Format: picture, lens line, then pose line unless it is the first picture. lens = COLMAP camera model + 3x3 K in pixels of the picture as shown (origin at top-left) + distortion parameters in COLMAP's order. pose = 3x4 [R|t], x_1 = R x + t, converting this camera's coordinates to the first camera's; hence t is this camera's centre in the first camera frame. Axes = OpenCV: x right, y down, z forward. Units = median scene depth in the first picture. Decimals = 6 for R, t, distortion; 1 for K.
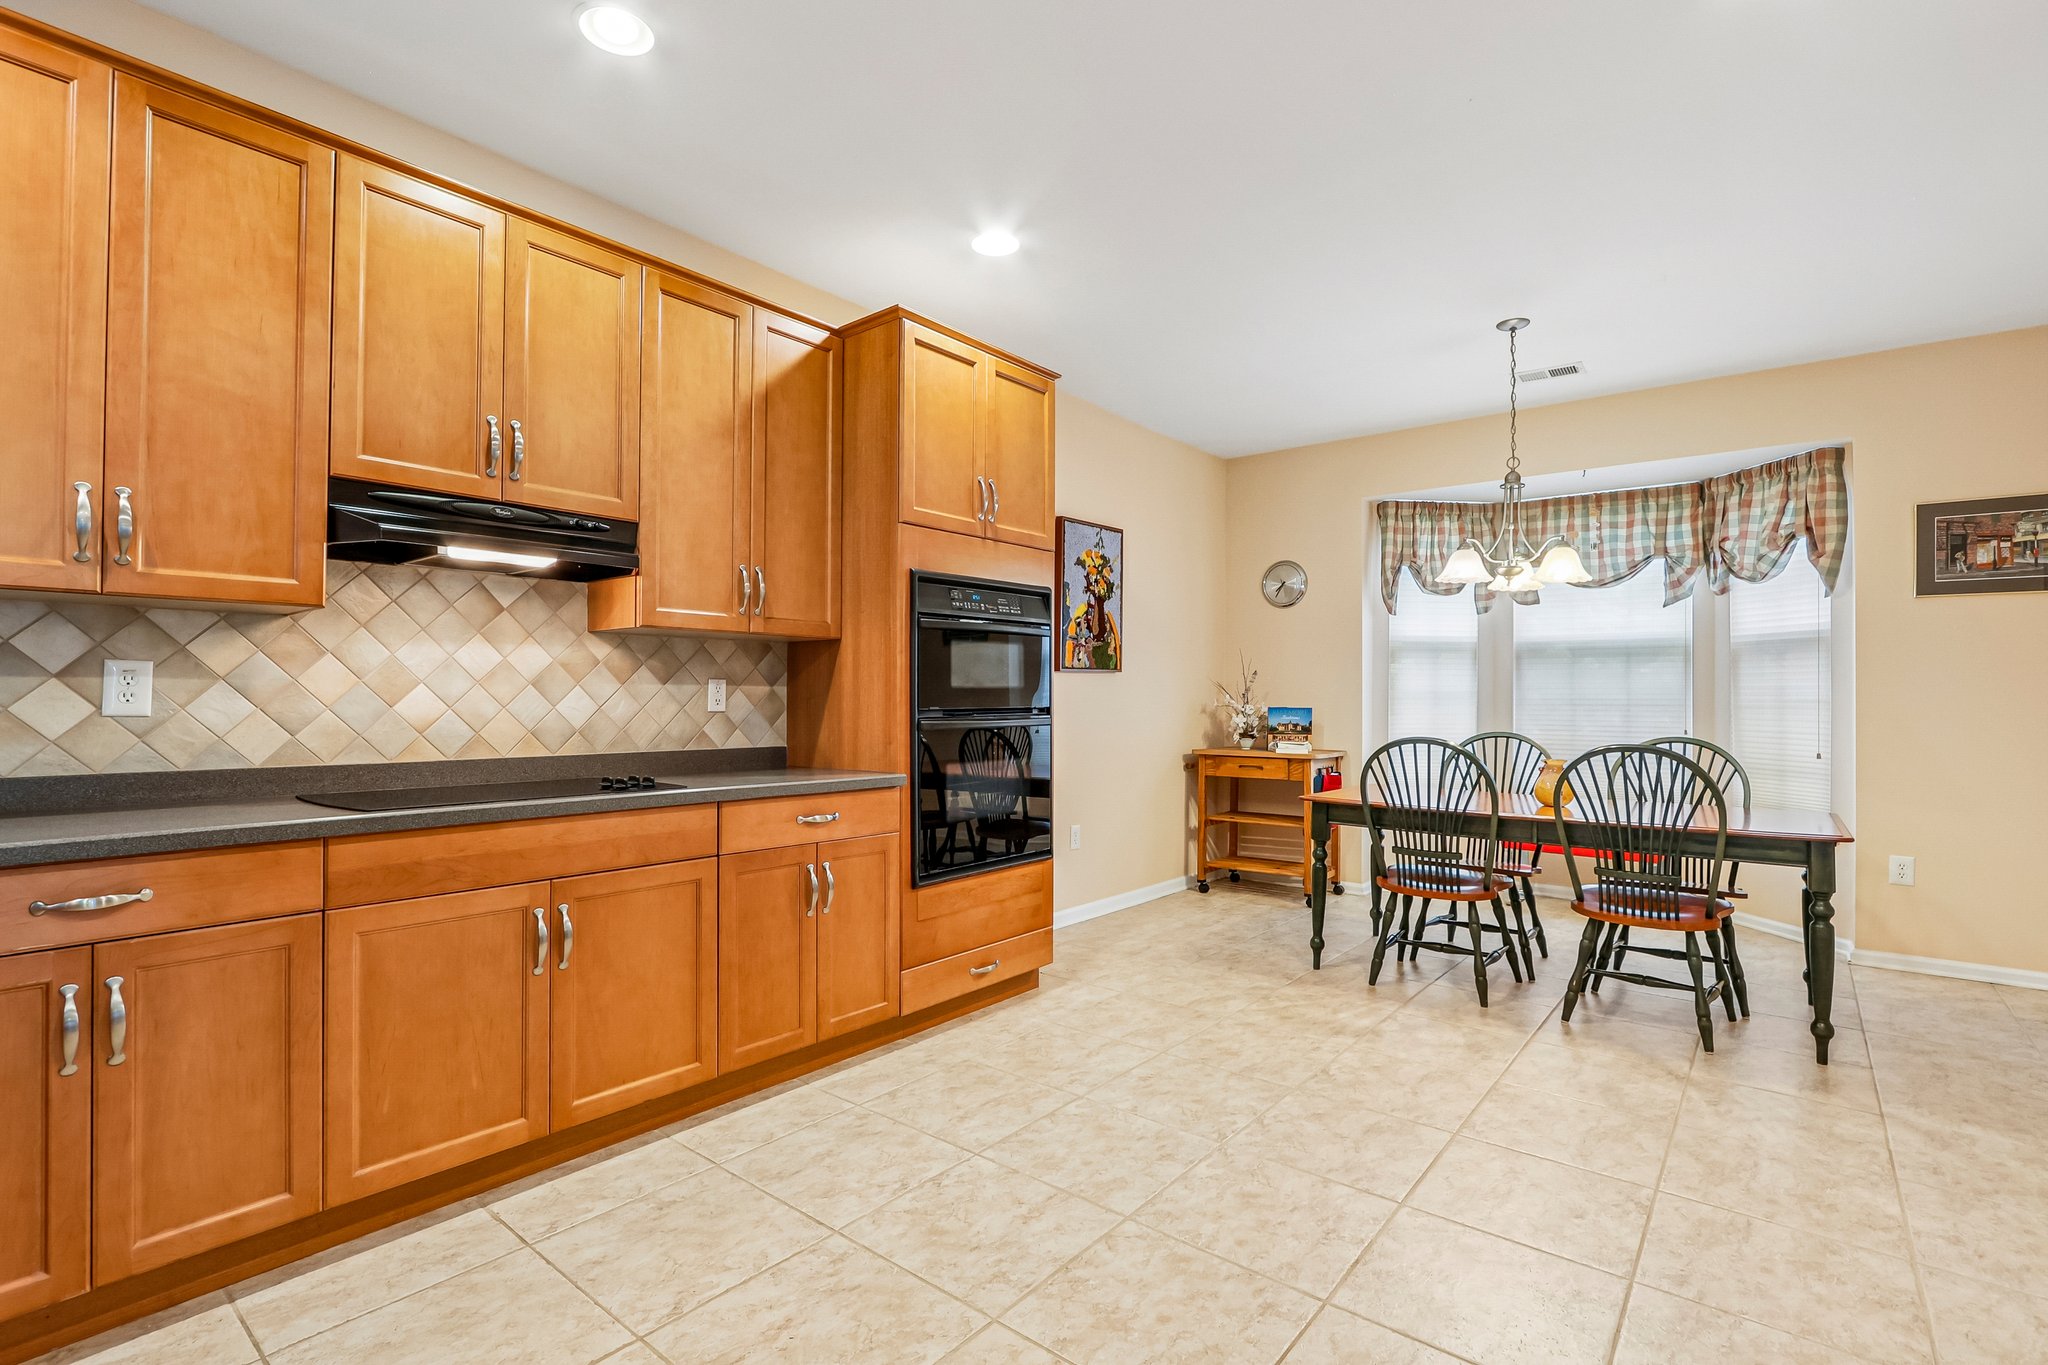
lens RADIAL K [[956.0, 0, 1017.3], [0, 956.0, 689.1], [0, 0, 1]] dist [0.000357, 0.000859]
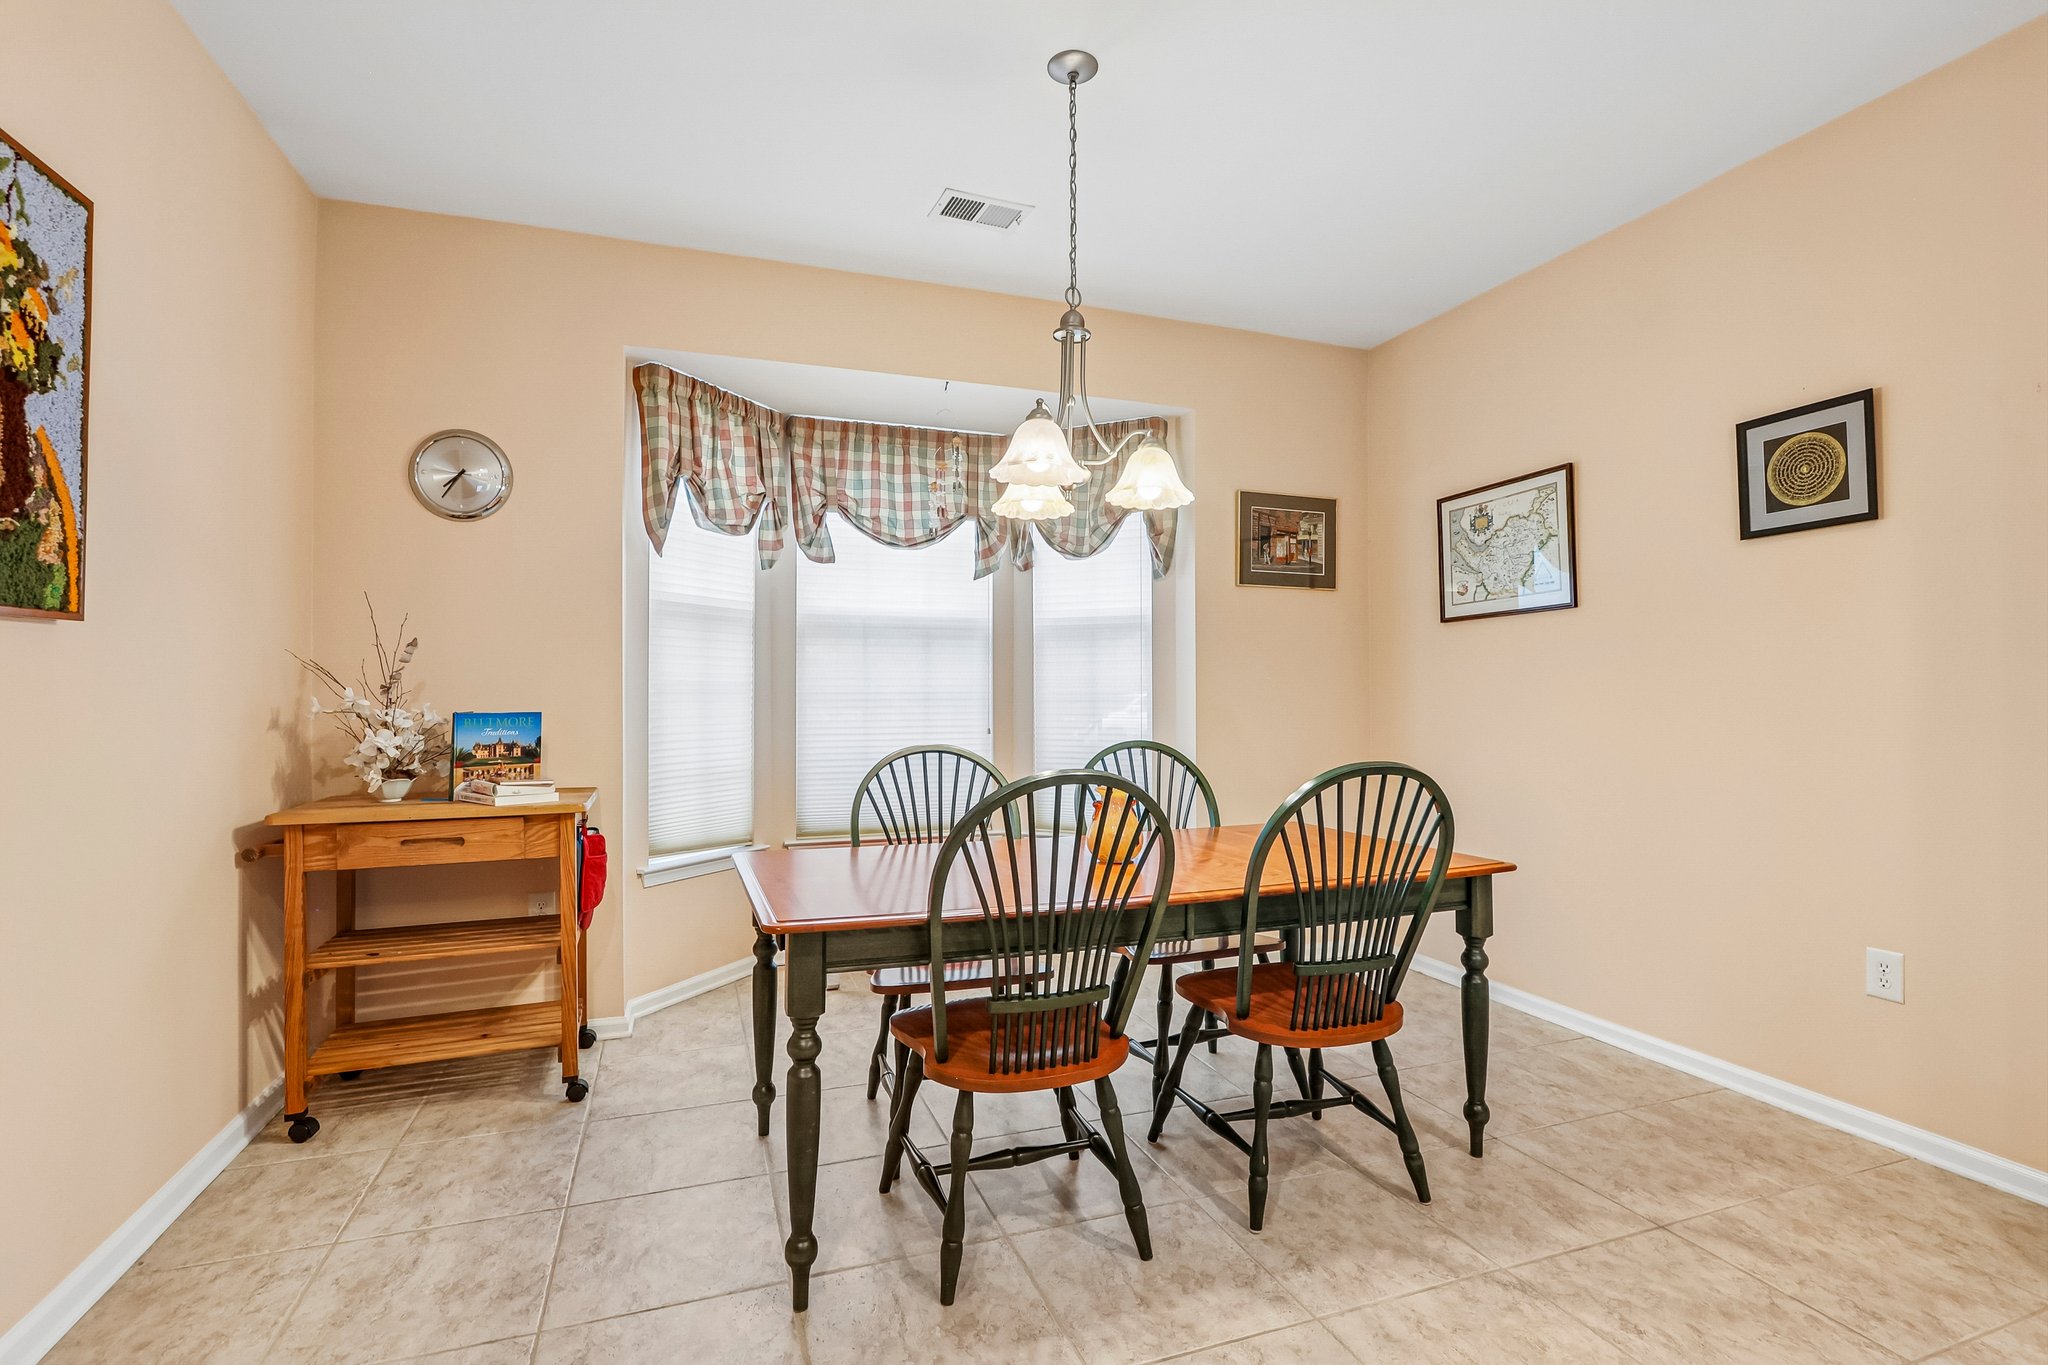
lens RADIAL K [[956.0, 0, 1018.0], [0, 956.0, 673.5], [0, 0, 1]] dist [0.000357, 0.000859]
pose [[0.521589, 0.009736, 0.853141, -0.007816], [-0.003281, 0.999950, -0.009405, 0.003359], [-0.853191, 0.002106, 0.521595, 0.685672]]
